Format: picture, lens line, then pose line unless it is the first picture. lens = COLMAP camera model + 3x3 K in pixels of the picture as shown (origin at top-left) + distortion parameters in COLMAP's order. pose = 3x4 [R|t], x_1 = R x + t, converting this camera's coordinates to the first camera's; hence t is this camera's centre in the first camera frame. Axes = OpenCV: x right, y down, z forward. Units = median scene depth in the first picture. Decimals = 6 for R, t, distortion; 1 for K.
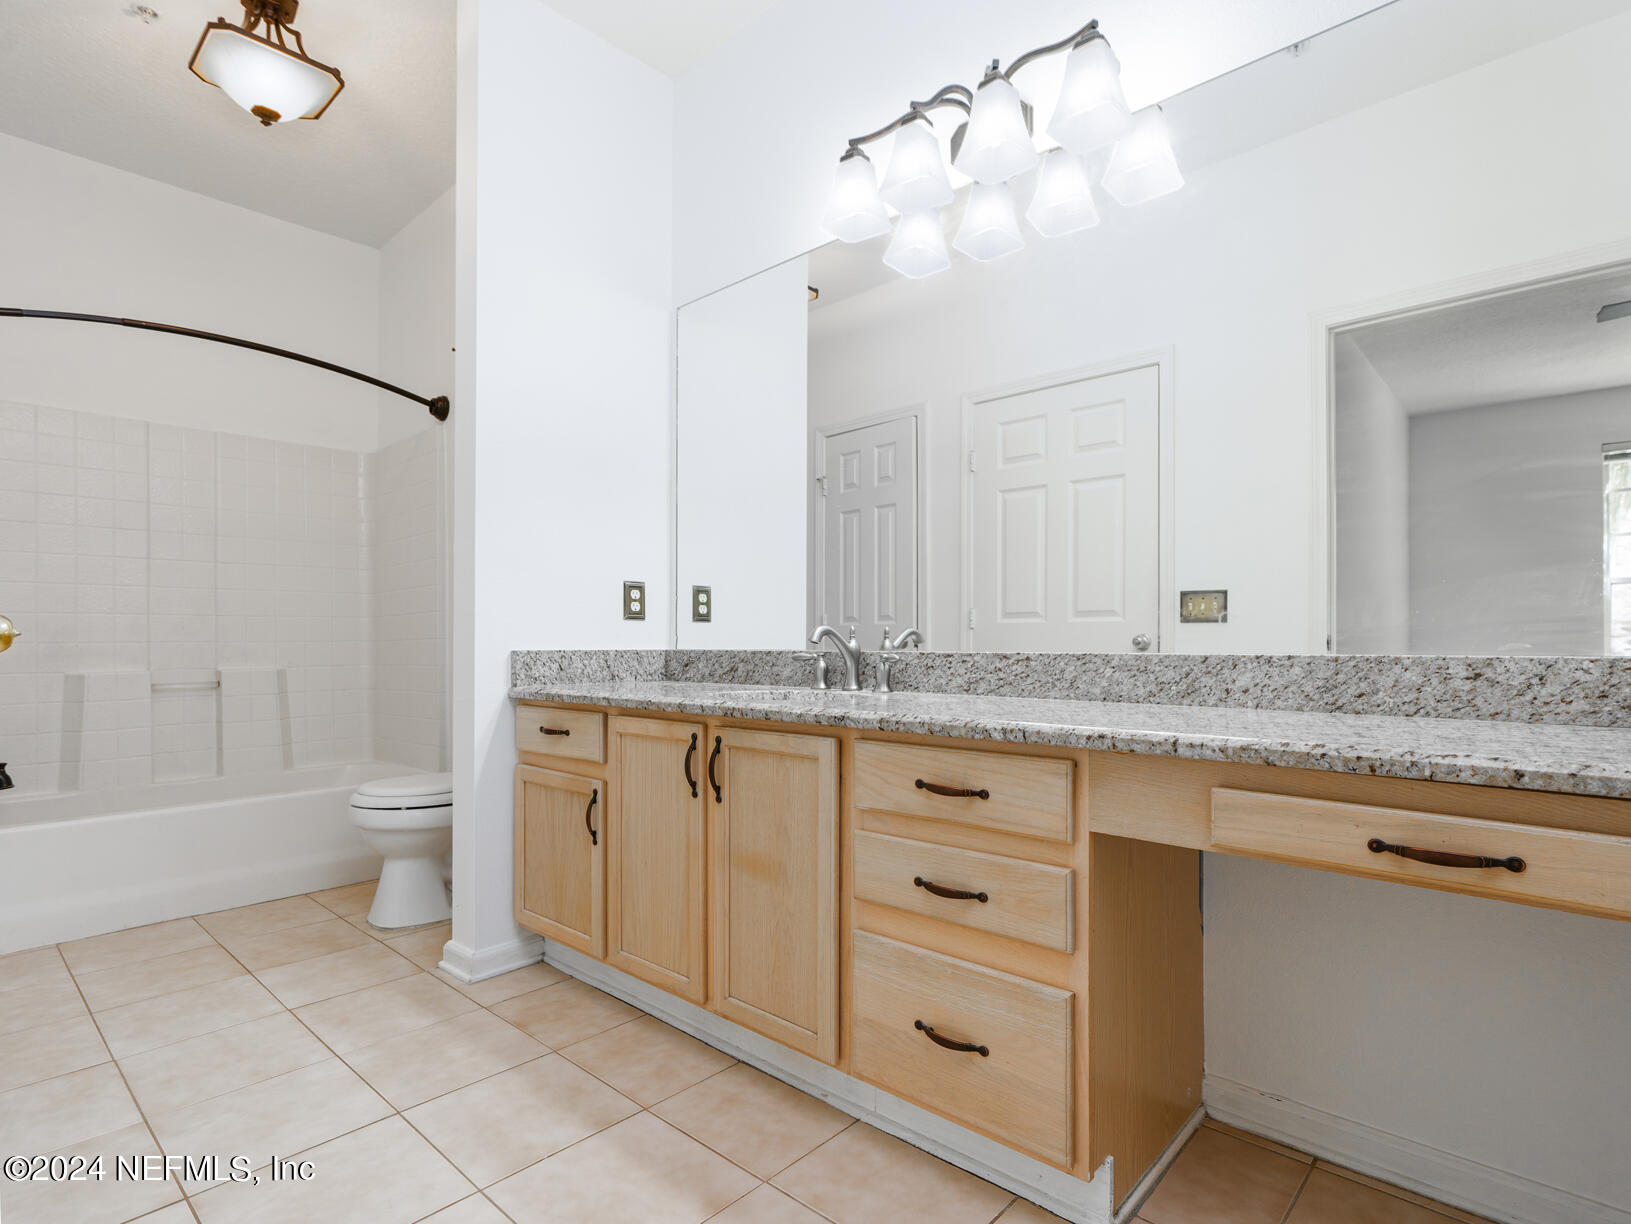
lens RADIAL K [[850.7, 0, 791.7], [0, 850.7, 641.0], [0, 0, 1]] dist [-0.004749, 0.001197]
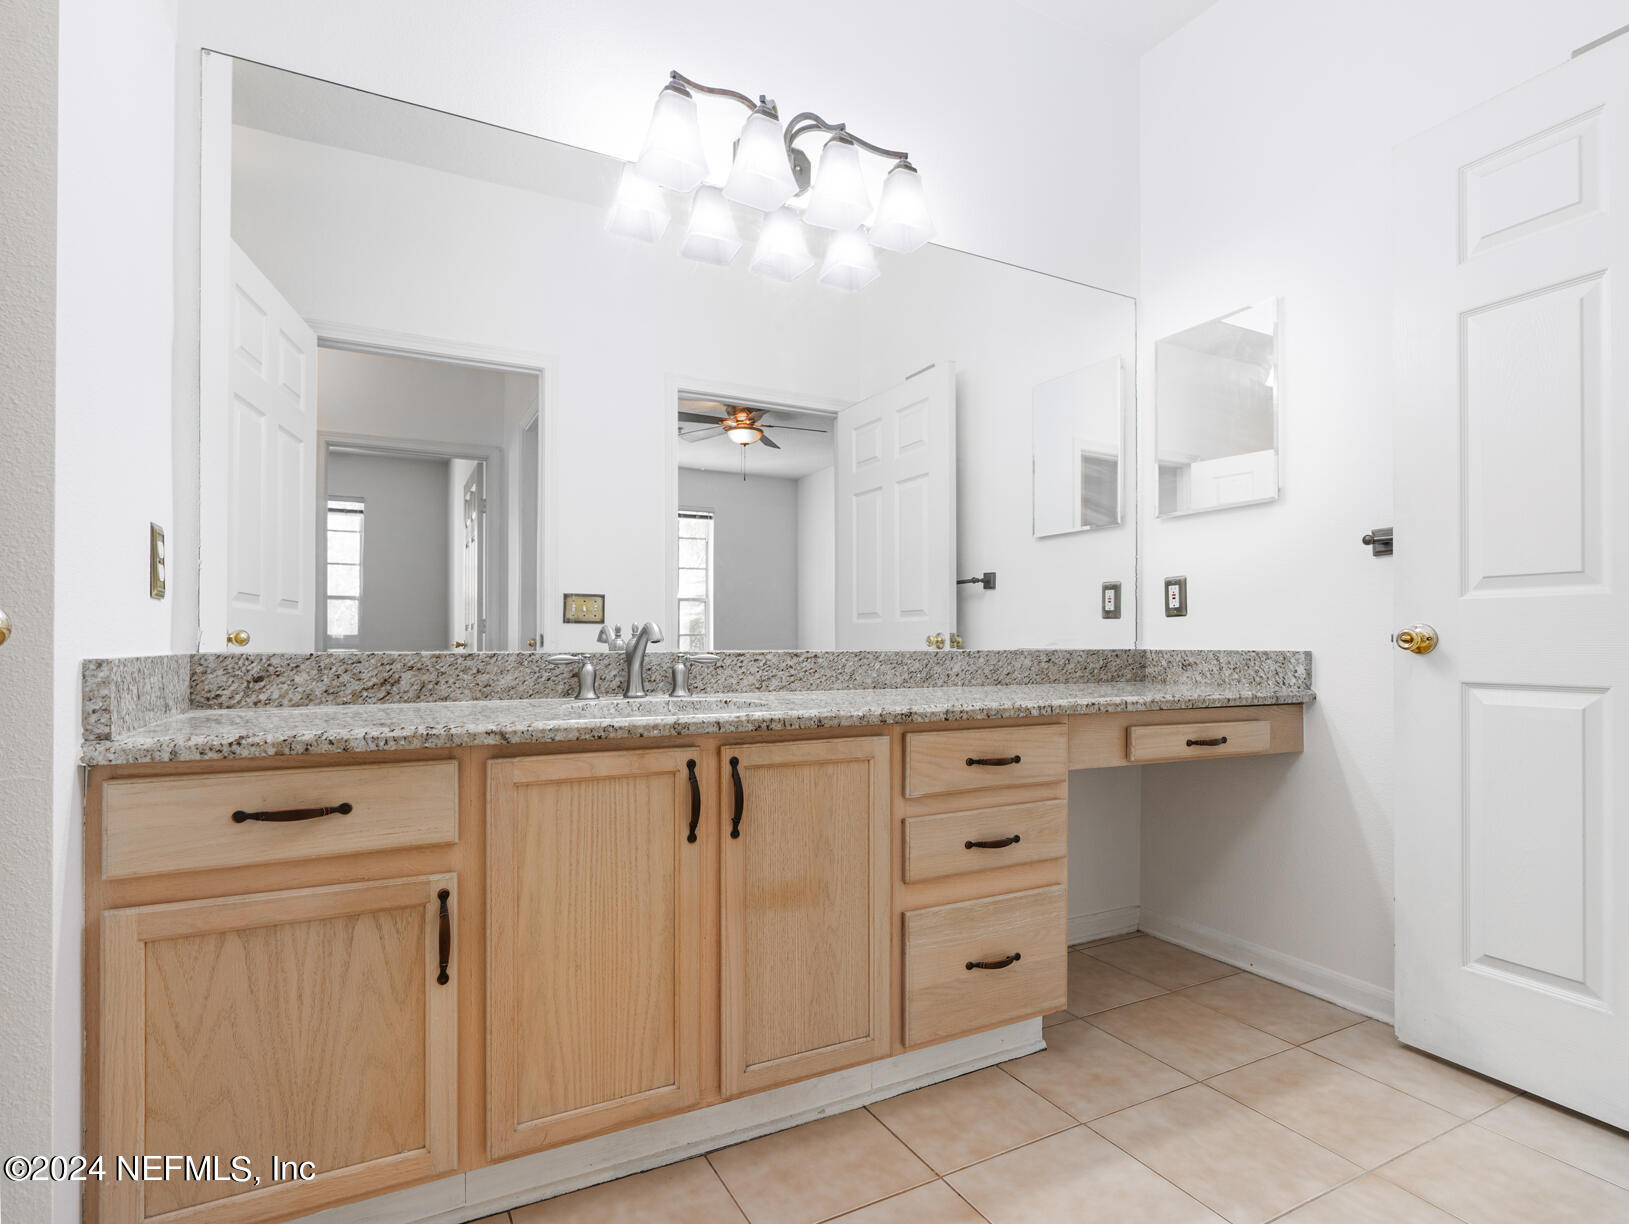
lens RADIAL K [[849.7, 0, 837.0], [0, 849.7, 642.6], [0, 0, 1]] dist [-0.004749, 0.001197]
pose [[0.306395, -0.000080, 0.951904, -0.868069], [-0.003671, 0.999992, 0.001265, 0.001155], [-0.951897, -0.003882, 0.306393, 0.686917]]
